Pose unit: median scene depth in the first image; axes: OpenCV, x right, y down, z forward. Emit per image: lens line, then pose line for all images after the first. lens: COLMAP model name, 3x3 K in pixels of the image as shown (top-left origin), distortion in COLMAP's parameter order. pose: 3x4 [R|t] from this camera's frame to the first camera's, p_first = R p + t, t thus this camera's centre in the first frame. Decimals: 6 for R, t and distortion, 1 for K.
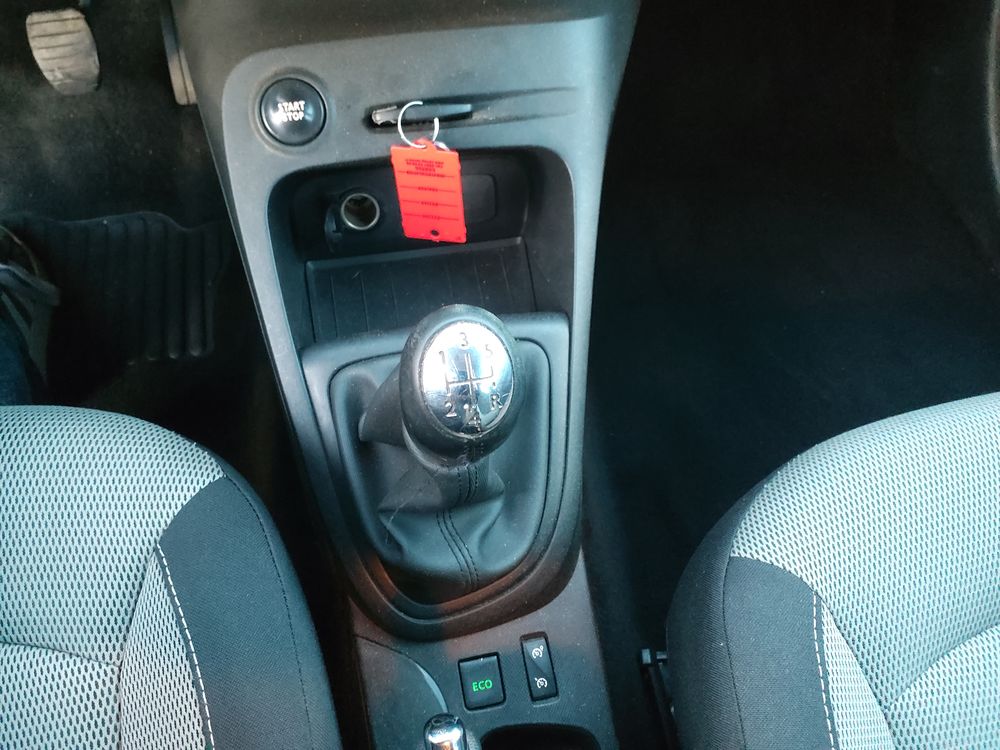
lens RADIAL K [[791.0, 0, 496.3], [0, 791.0, 373.0], [0, 0, 1]] dist [0.044976, -0.083045]
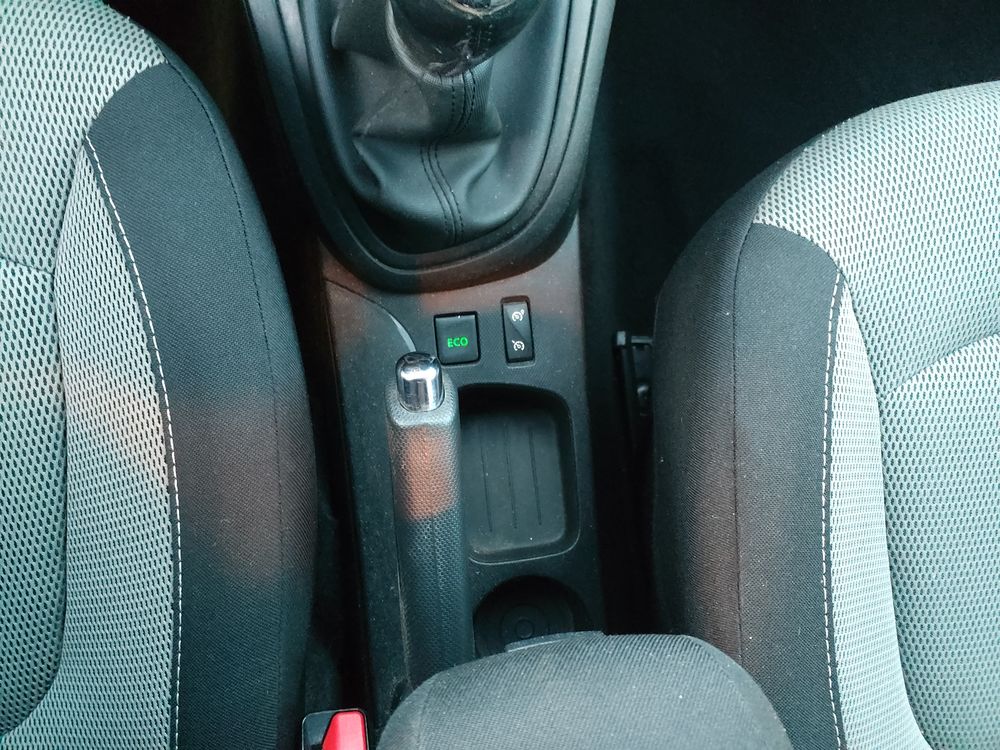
lens RADIAL K [[756.2, 0, 484.1], [0, 756.2, 350.0], [0, 0, 1]] dist [0.071523, -0.139236]
pose [[0.995508, 0.088676, 0.033174, -0.015147], [-0.094657, 0.939556, 0.329051, 0.102494], [-0.001990, -0.330713, 0.943729, 0.143031]]
